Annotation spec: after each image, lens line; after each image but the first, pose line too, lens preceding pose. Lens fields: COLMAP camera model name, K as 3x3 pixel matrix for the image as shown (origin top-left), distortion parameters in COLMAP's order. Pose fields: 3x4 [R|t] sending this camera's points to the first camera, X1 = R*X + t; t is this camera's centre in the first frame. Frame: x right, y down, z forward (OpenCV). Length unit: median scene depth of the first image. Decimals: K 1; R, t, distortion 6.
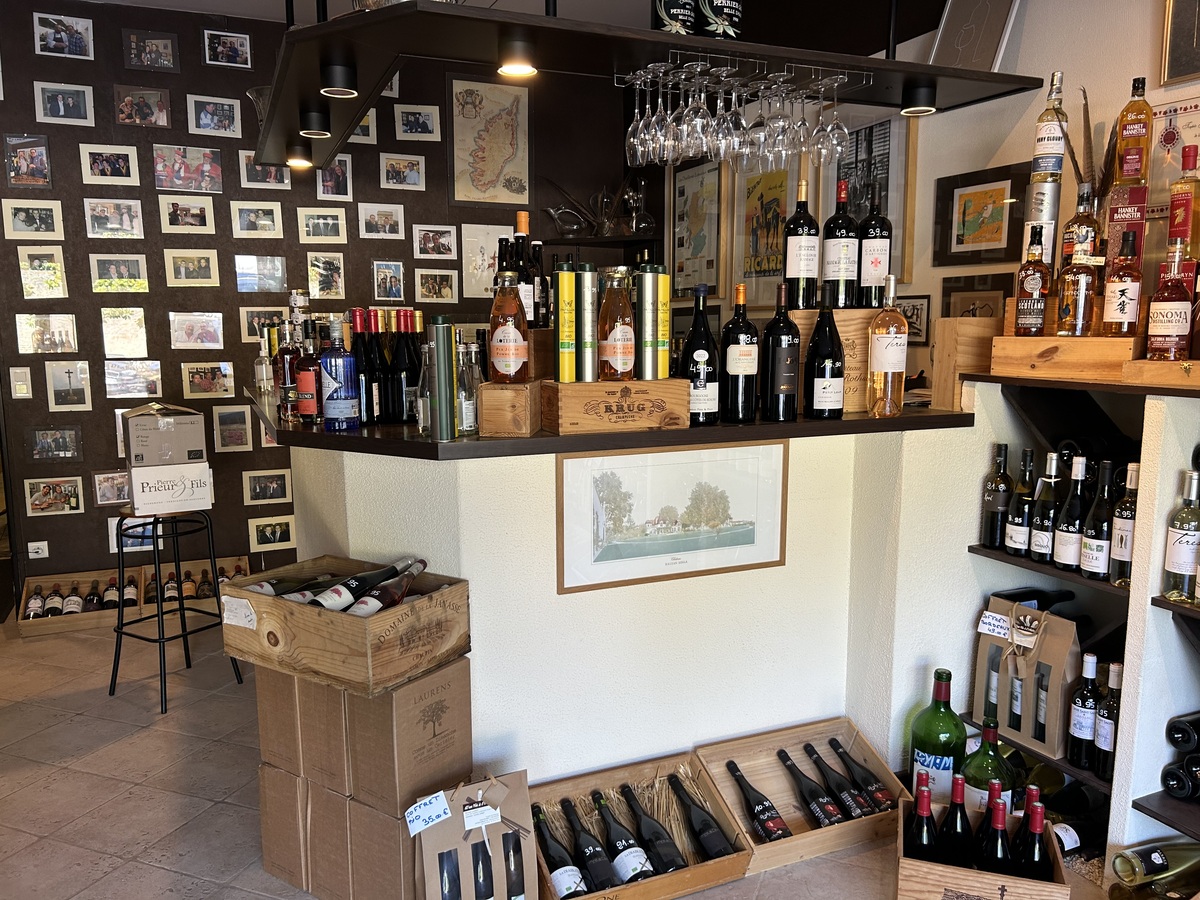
lens RADIAL K [[909.9, 0, 600.0], [0, 909.9, 450.0], [0, 0, 1]] dist [0.055452, -0.068624]
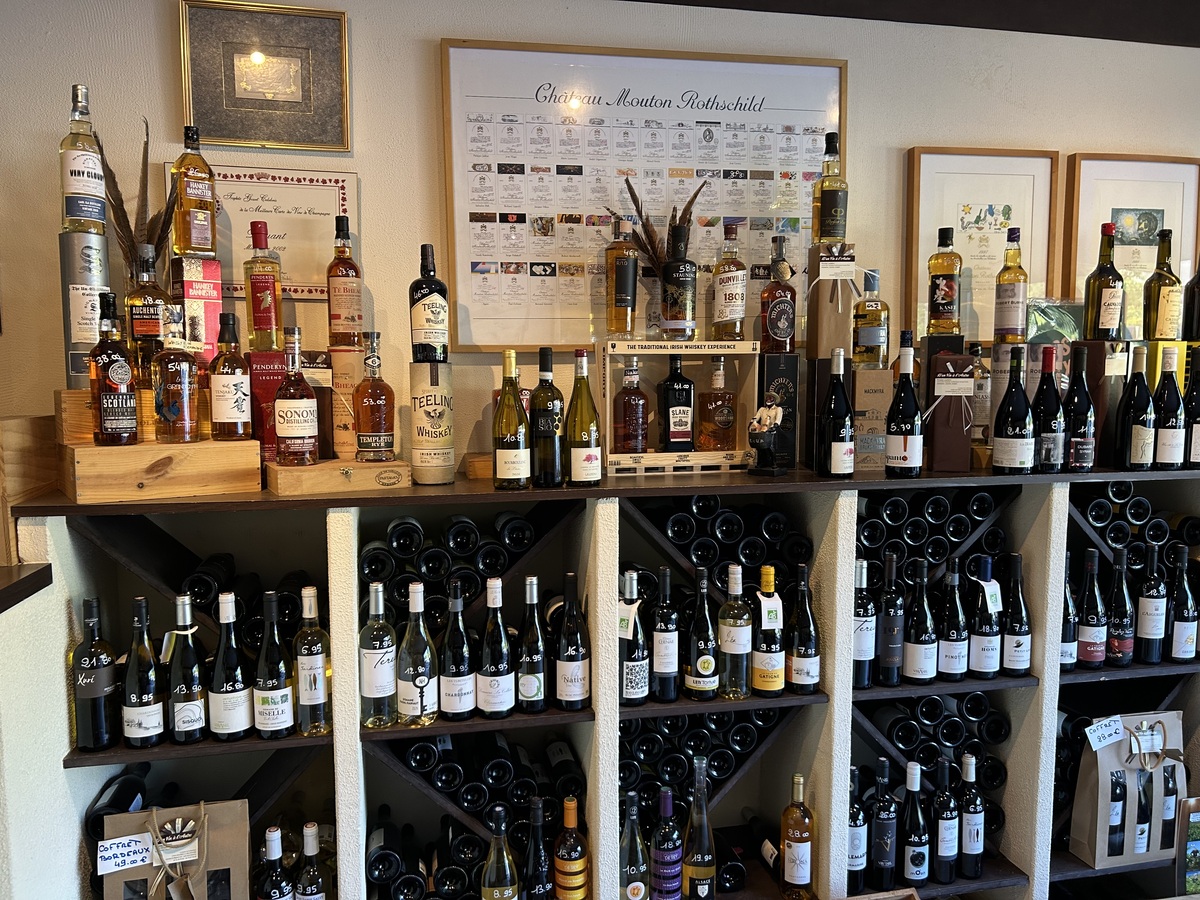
lens RADIAL K [[909.9, 0, 600.0], [0, 909.9, 450.0], [0, 0, 1]] dist [0.055452, -0.068624]
pose [[0.197102, -0.085587, 0.976640, -0.168399], [0.132701, 0.989343, 0.059919, -0.115586], [-0.971361, 0.117791, 0.206359, 0.496308]]
